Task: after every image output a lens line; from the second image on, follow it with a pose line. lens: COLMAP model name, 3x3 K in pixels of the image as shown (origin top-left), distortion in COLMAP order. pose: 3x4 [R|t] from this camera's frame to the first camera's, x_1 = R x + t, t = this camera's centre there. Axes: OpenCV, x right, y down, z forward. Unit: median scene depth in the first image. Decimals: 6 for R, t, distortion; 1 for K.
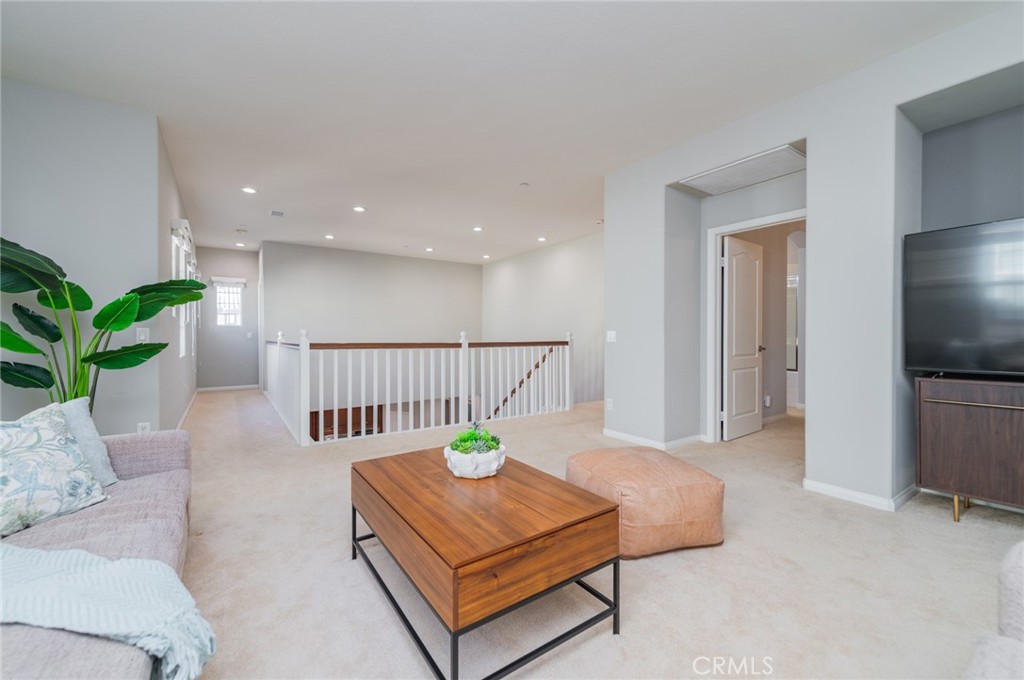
lens RADIAL K [[400.6, 0, 489.9], [0, 400.6, 331.9], [0, 0, 1]] dist [0.013529, -0.004197]
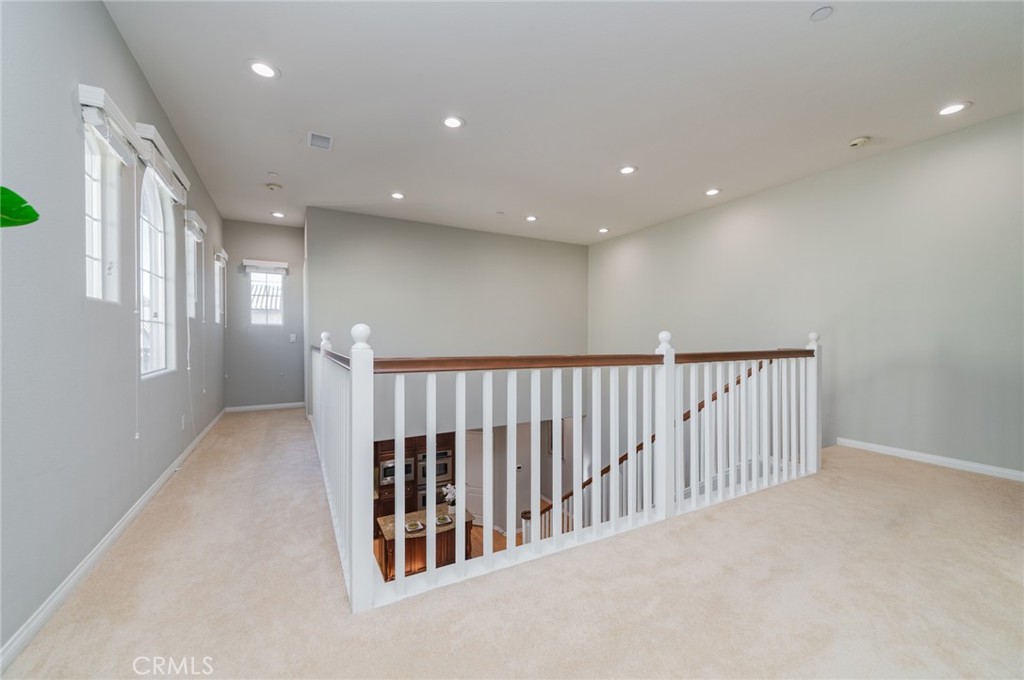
lens RADIAL K [[400.6, 0, 512.8], [0, 400.6, 338.4], [0, 0, 1]] dist [0.013529, -0.004197]
pose [[0.997160, 0.002756, -0.075263, -0.146362], [-0.002012, 0.999948, 0.009953, 0.001817], [0.075286, -0.009773, 0.997114, 0.318326]]
